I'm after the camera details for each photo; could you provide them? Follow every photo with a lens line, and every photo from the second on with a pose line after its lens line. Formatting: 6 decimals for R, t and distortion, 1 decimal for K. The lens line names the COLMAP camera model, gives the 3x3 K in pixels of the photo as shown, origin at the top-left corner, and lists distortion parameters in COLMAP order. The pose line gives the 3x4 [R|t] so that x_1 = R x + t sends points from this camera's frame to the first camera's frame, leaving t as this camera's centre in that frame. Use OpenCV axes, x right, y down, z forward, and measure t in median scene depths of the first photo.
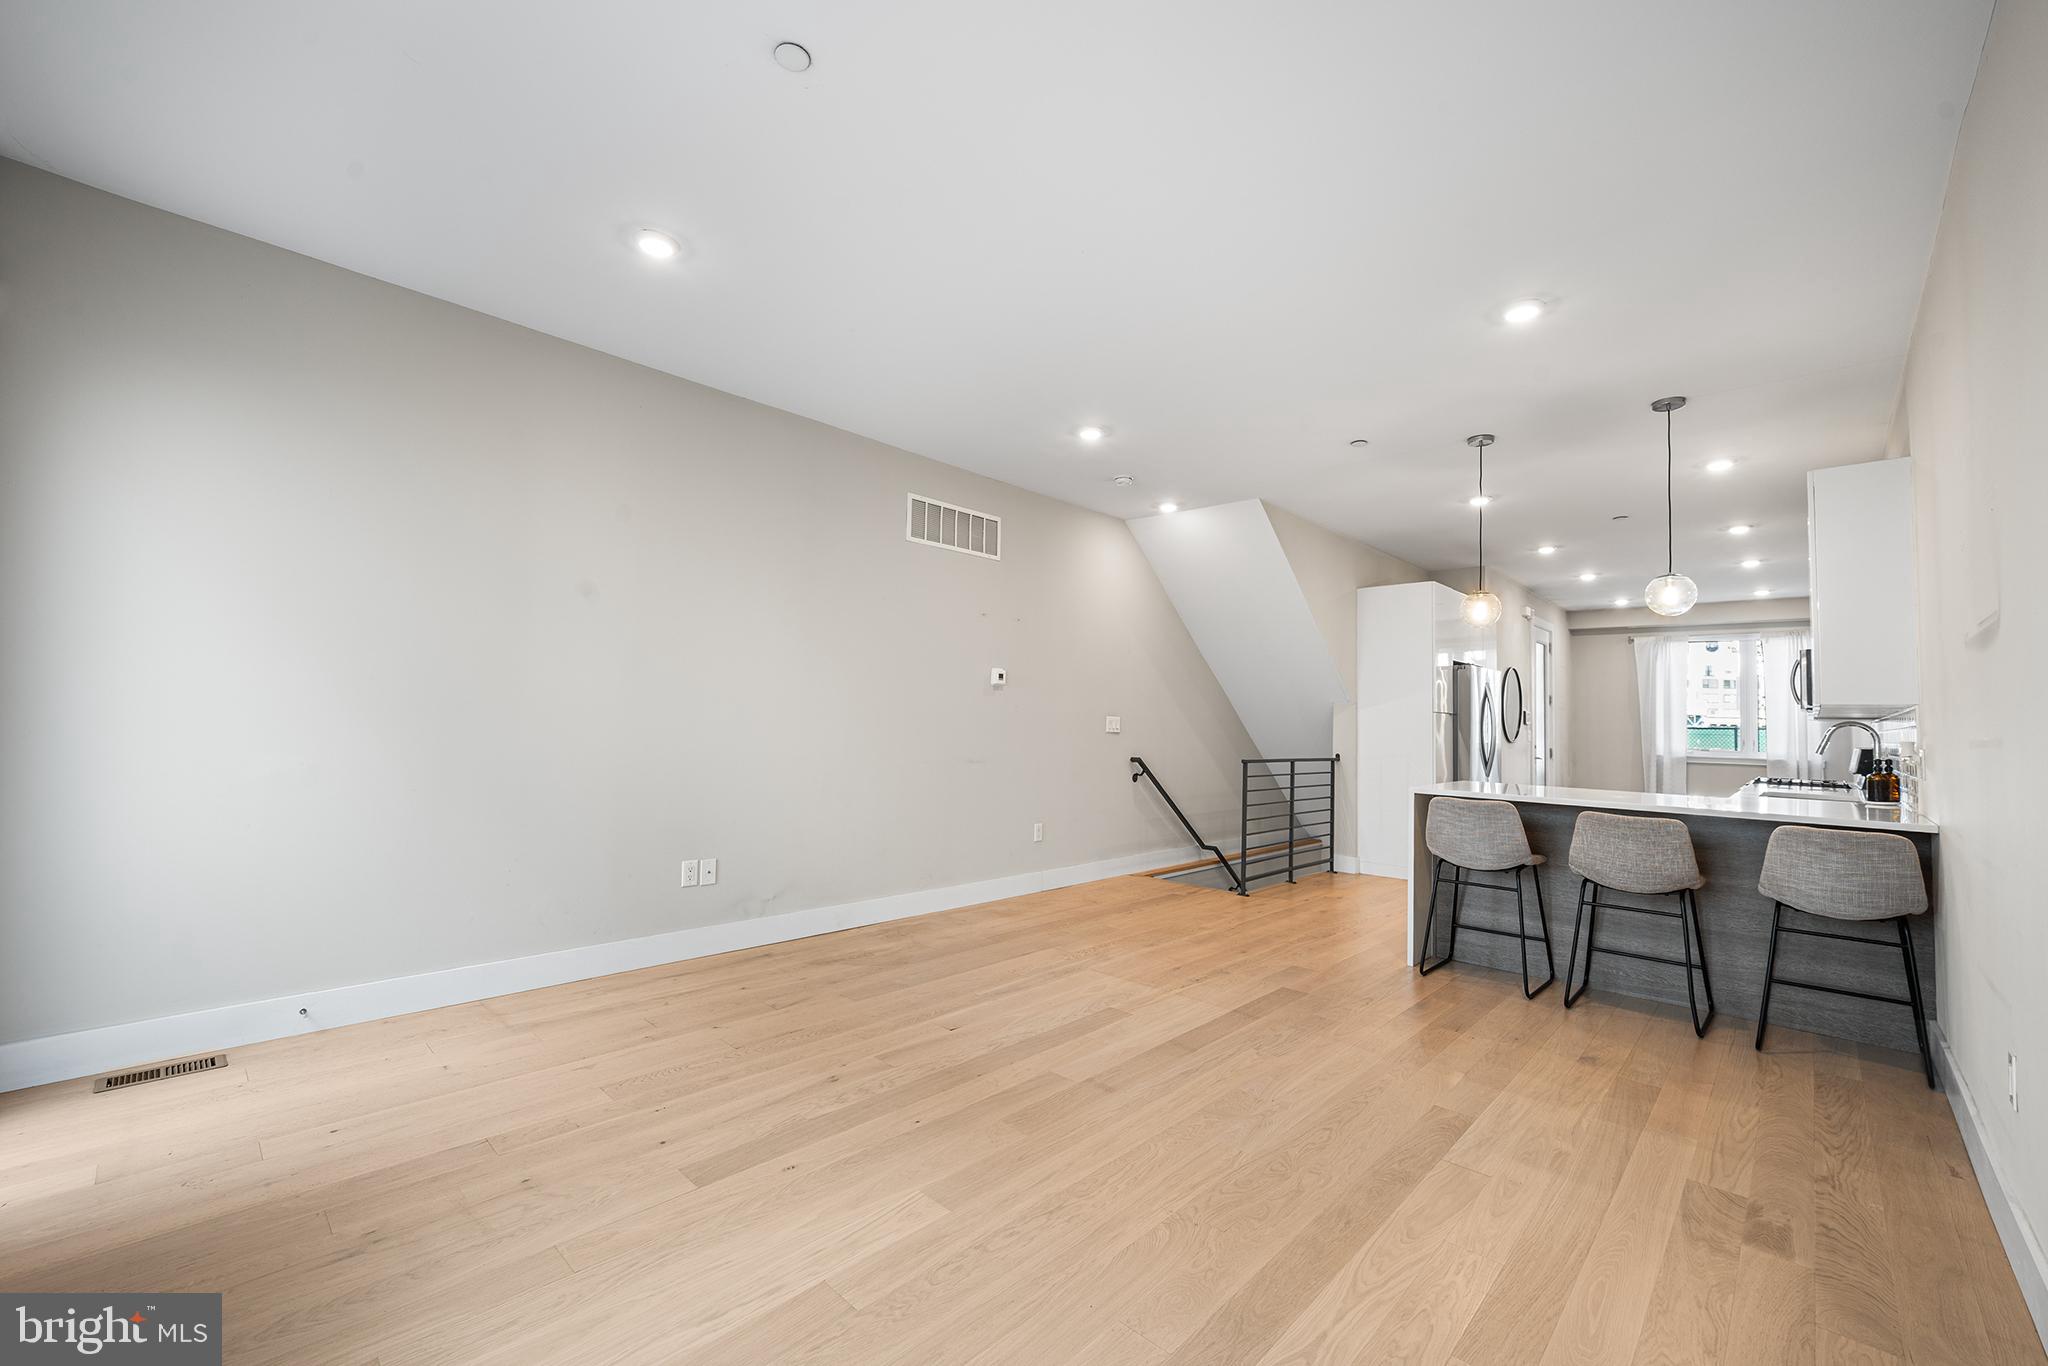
lens RADIAL K [[822.9, 0, 1013.4], [0, 822.9, 694.3], [0, 0, 1]] dist [0.000465, 0.000249]
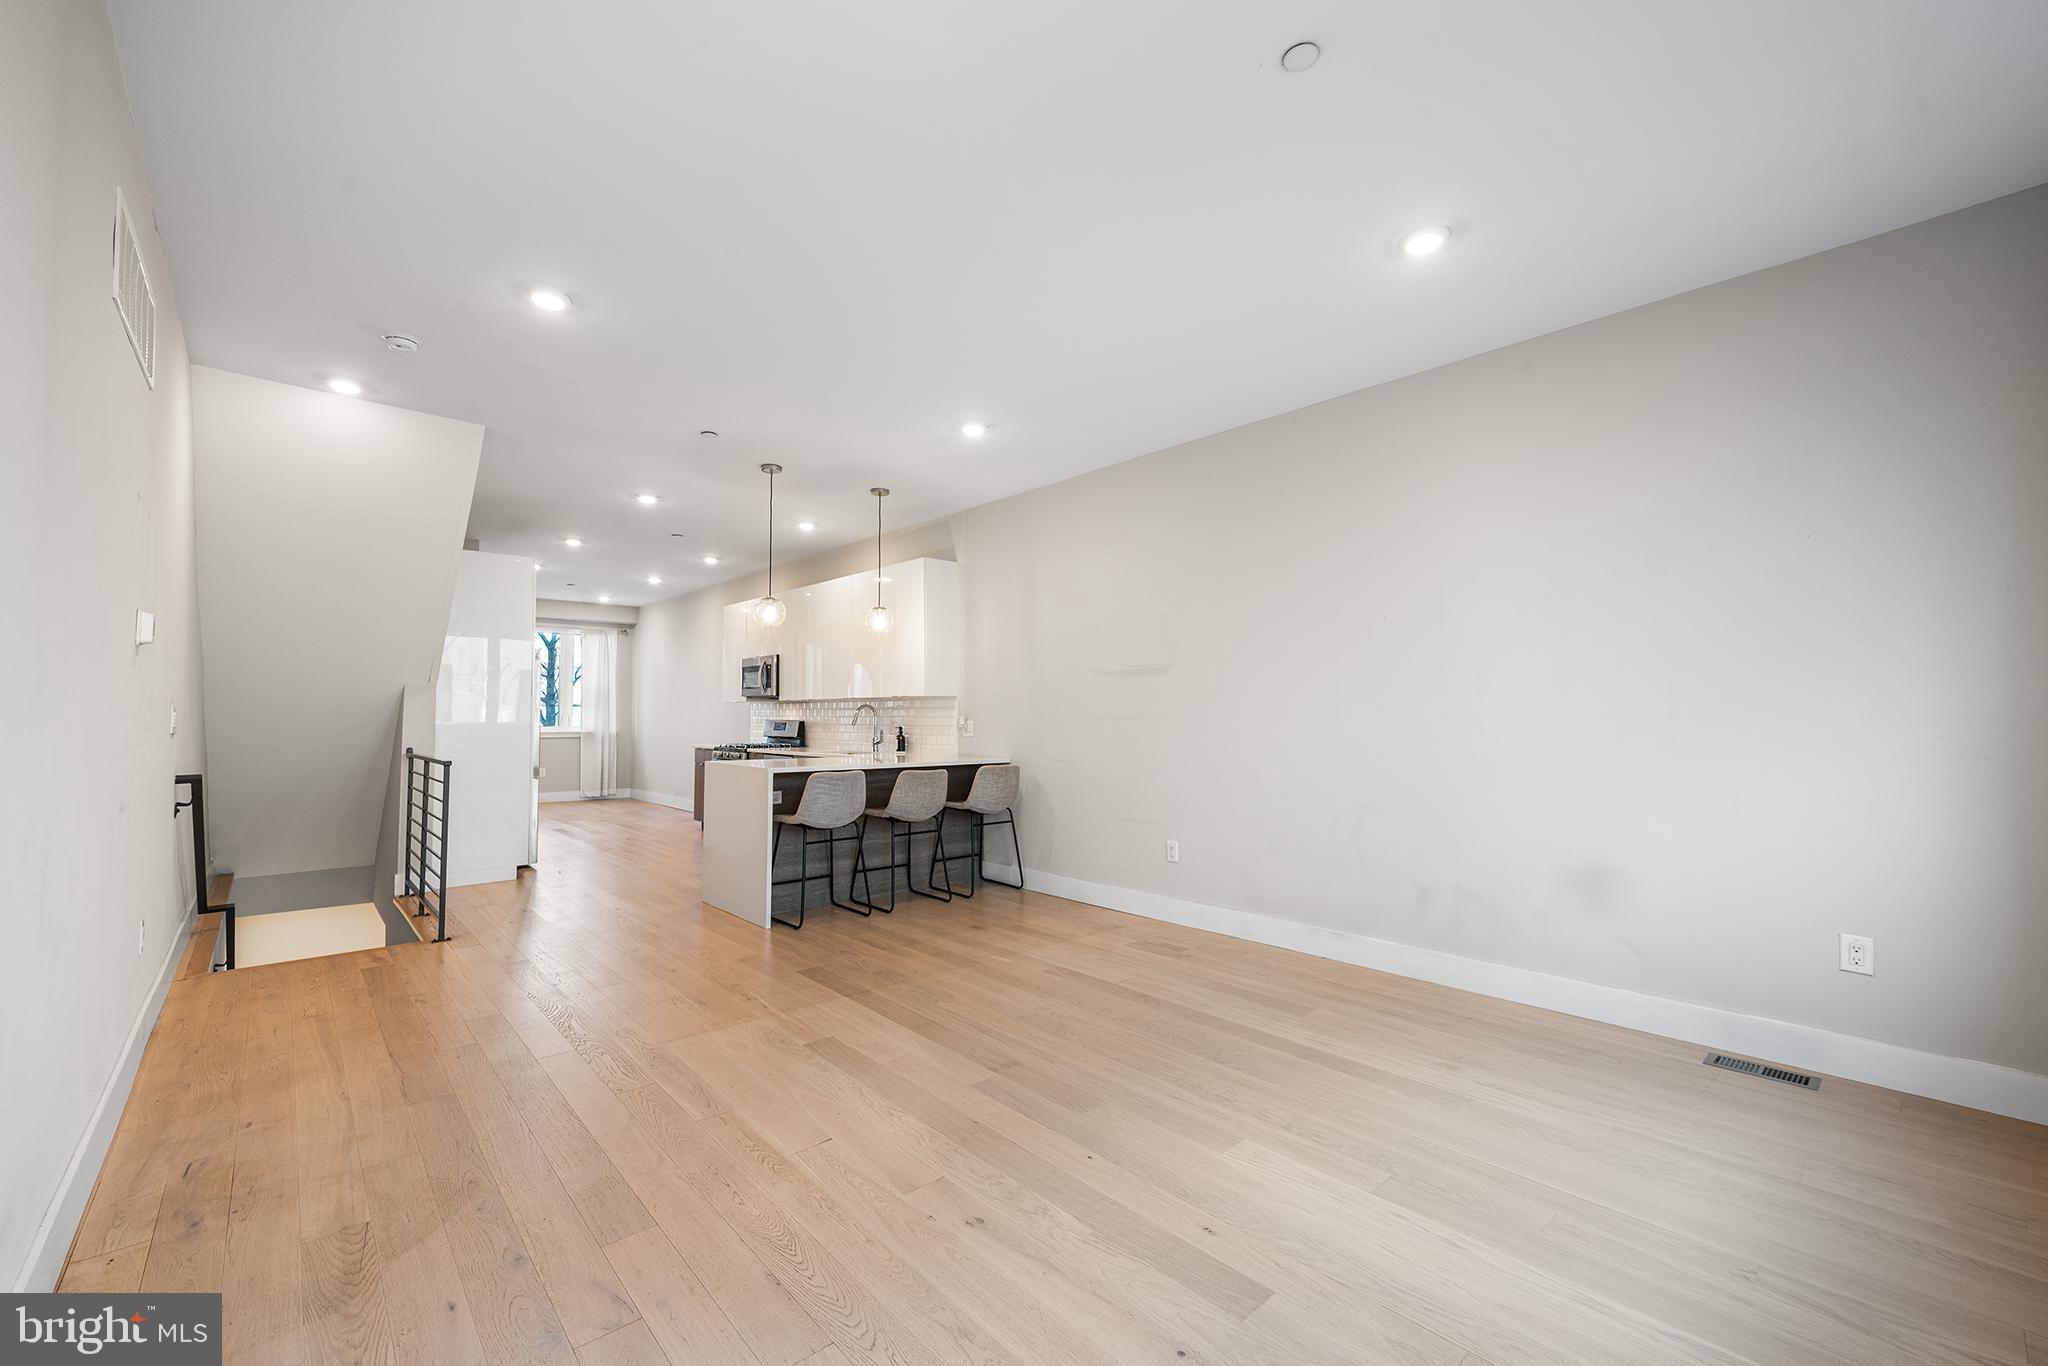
lens RADIAL K [[822.9, 0, 1012.8], [0, 822.9, 683.7], [0, 0, 1]] dist [0.000465, 0.000249]
pose [[0.081883, 0.013574, 0.996550, -0.743773], [-0.030274, 0.999480, -0.011127, 0.002083], [-0.996182, -0.029259, 0.082251, 0.727629]]
